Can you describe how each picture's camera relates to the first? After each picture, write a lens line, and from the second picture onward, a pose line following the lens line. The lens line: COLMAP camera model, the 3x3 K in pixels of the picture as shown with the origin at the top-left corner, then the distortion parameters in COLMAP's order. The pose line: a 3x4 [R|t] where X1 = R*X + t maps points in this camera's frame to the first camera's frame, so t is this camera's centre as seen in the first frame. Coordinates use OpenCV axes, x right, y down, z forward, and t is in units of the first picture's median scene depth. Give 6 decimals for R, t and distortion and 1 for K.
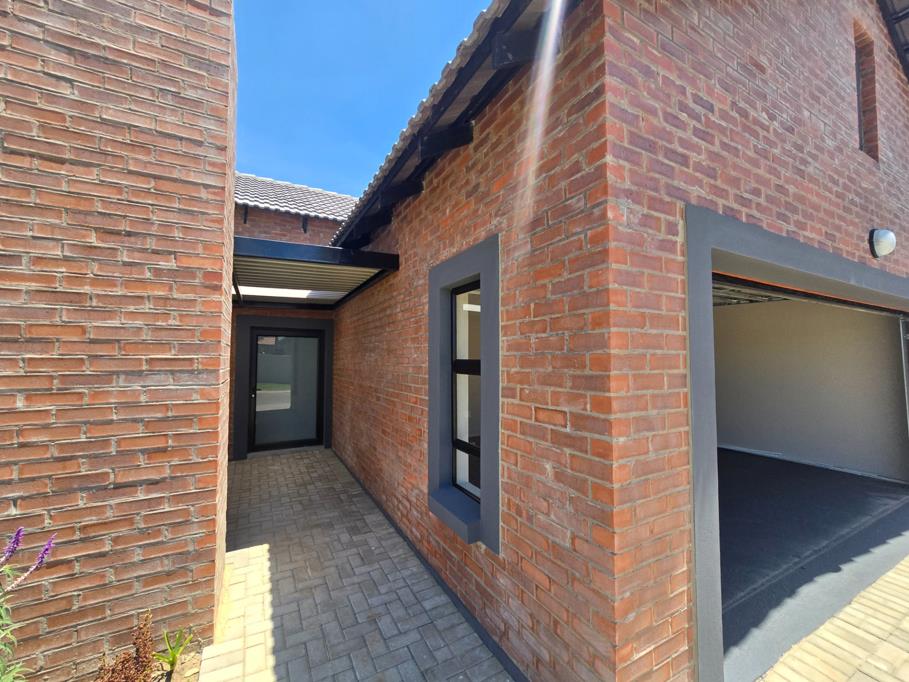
lens RADIAL K [[365.1, 0, 450.9], [0, 365.1, 341.5], [0, 0, 1]] dist [0.000643, 0.000082]
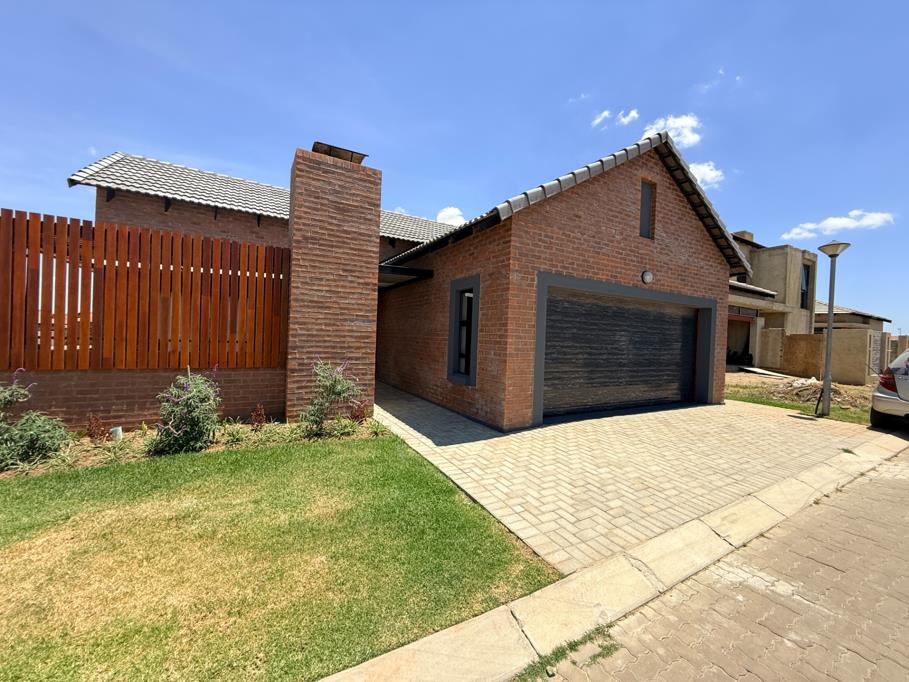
lens RADIAL K [[365.1, 0, 450.9], [0, 365.1, 341.5], [0, 0, 1]] dist [0.000643, 0.000082]
pose [[0.998759, 0.034557, 0.035868, -0.184401], [-0.036622, 0.997609, 0.058607, 0.063456], [-0.033757, -0.059848, 0.997637, -1.881786]]
